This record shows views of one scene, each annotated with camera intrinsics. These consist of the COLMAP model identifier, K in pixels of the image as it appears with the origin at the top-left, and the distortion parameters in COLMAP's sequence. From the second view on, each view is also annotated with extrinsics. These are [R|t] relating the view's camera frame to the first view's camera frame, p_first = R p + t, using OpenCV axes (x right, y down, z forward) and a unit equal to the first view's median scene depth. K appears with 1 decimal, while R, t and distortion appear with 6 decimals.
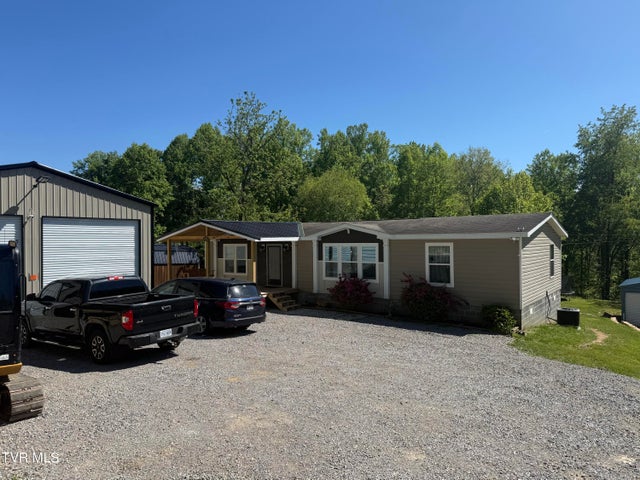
lens RADIAL K [[447.7, 0, 320.0], [0, 447.7, 240.0], [0, 0, 1]] dist [0.126424, -0.171518]
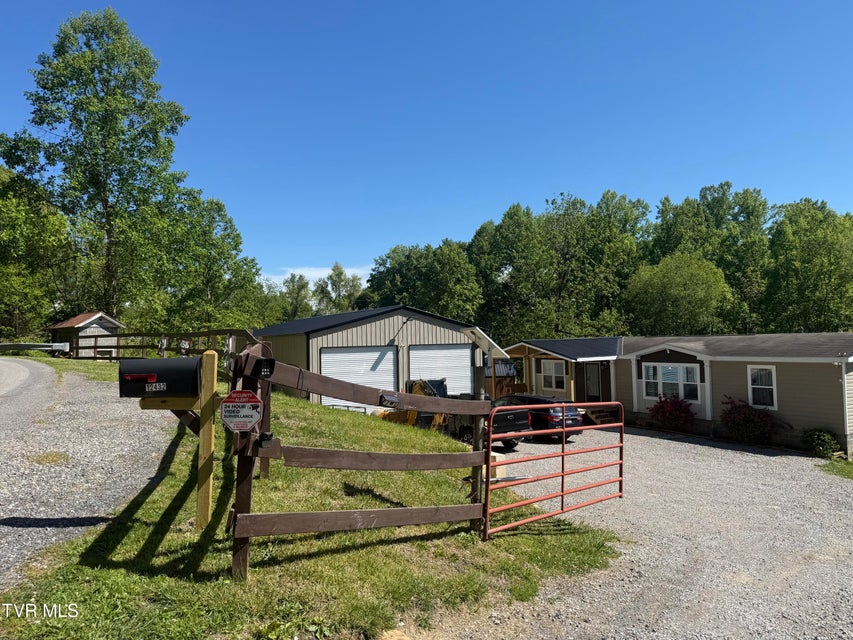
lens RADIAL K [[602.2, 0, 425.8], [0, 602.2, 321.4], [0, 0, 1]] dist [0.112639, -0.155291]
pose [[0.925811, -0.022934, -0.377291, 0.074918], [0.014492, 0.999577, -0.025199, -0.056224], [0.377710, 0.017862, 0.925752, -0.448797]]
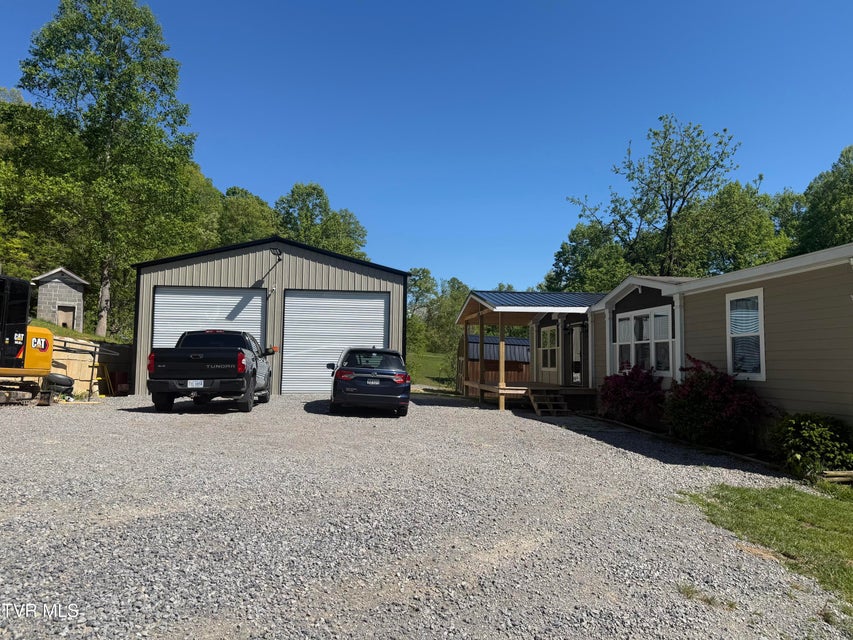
lens RADIAL K [[596.7, 0, 426.5], [0, 596.7, 320.0], [0, 0, 1]] dist [0.126424, -0.171518]
pose [[0.682066, -0.035632, -0.730422, 0.425406], [-0.017227, 0.997752, -0.064760, 0.071879], [0.731088, 0.056754, 0.679919, 0.244310]]
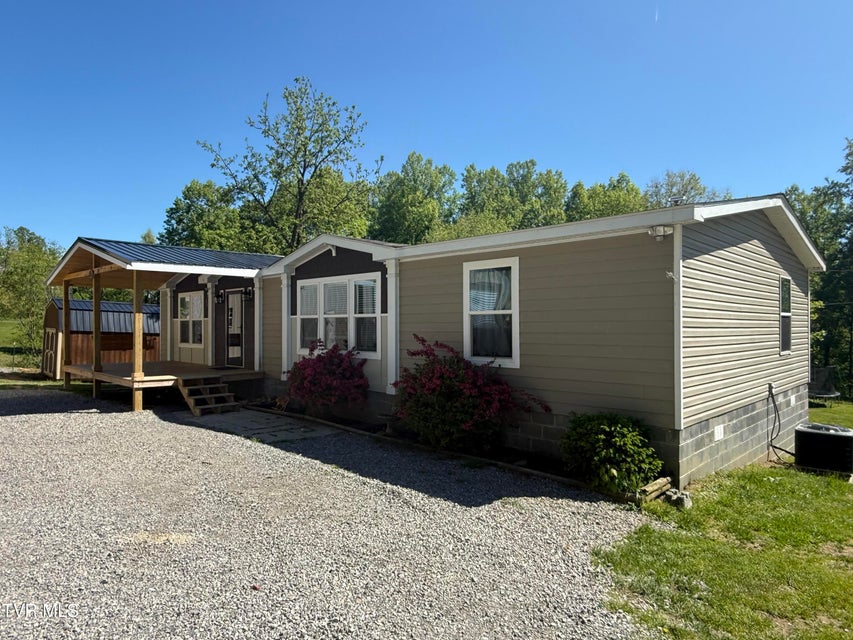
lens RADIAL K [[547.1, 0, 421.8], [0, 547.1, 321.2], [0, 0, 1]] dist [-0.000232, 0.001108]
pose [[0.989592, 0.006340, -0.143759, 0.227434], [-0.007303, 0.999954, -0.006174, 0.054175], [0.143714, 0.007160, 0.989593, 0.411962]]
